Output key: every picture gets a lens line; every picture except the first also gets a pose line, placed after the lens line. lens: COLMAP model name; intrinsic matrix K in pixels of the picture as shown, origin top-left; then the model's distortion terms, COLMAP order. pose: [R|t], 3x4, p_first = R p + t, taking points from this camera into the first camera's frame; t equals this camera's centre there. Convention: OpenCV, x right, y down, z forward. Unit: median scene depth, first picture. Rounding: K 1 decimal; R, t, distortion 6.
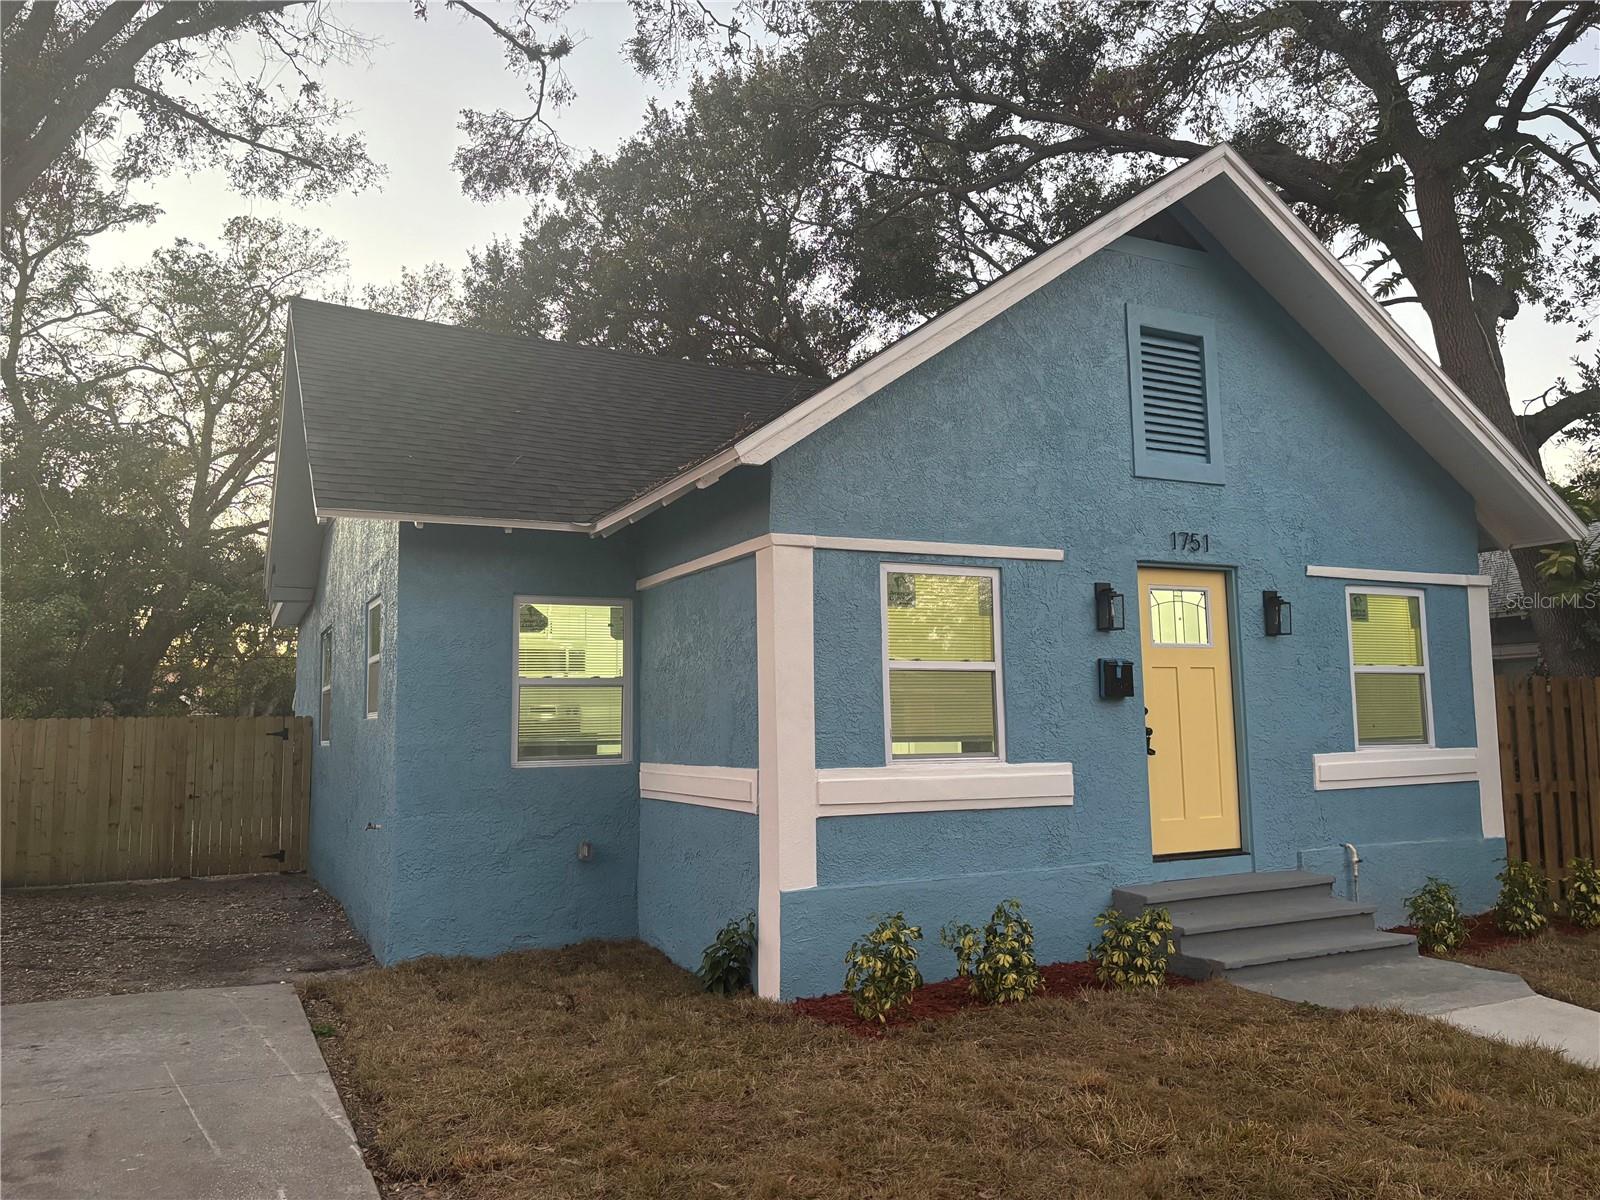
lens RADIAL K [[1211.0, 0, 803.6], [0, 1211.0, 610.4], [0, 0, 1]] dist [0.082316, -0.102652]
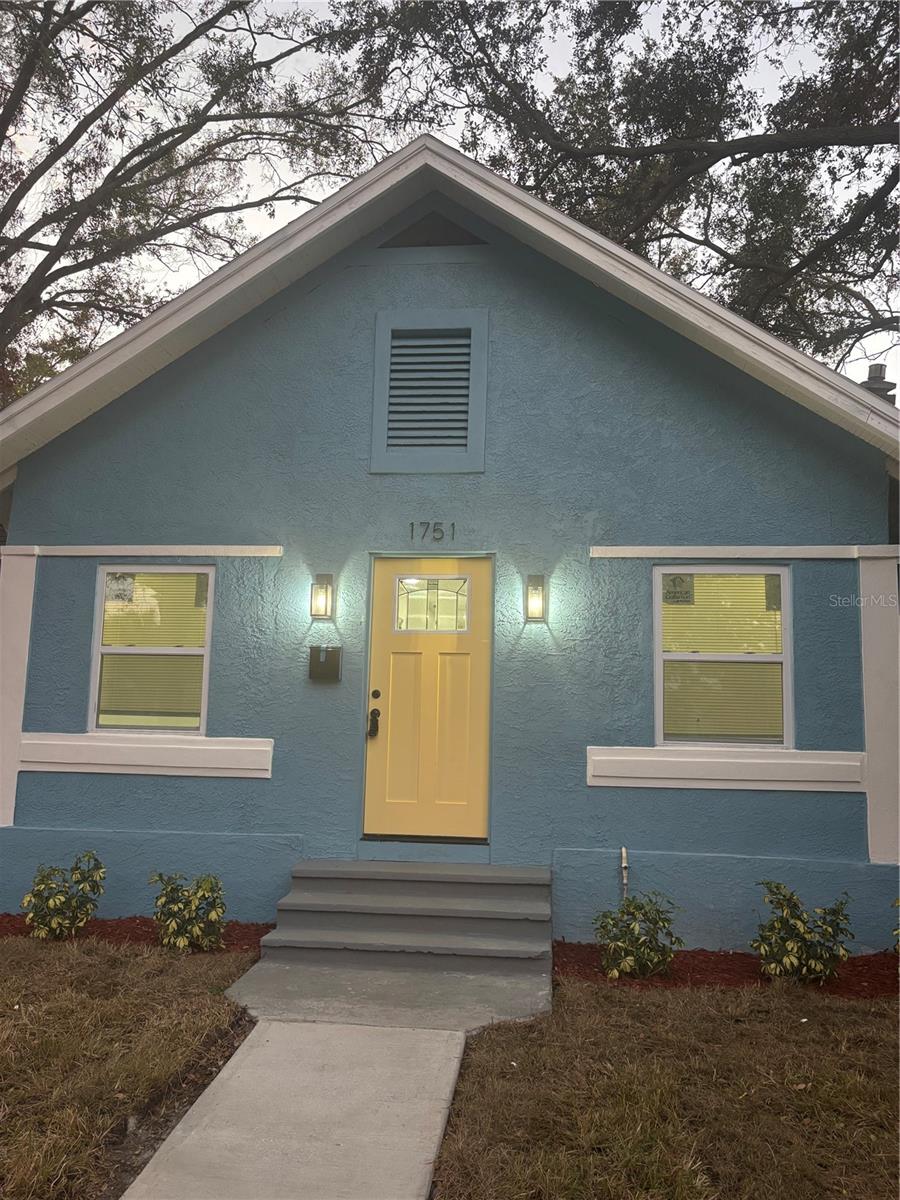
lens RADIAL K [[908.2, 0, 447.0], [0, 908.2, 594.9], [0, 0, 1]] dist [0.082316, -0.102652]
pose [[0.831142, -0.032775, -0.555094, 0.747645], [0.018261, 0.999332, -0.031662, 0.022307], [0.555761, 0.016179, 0.831185, 0.372146]]
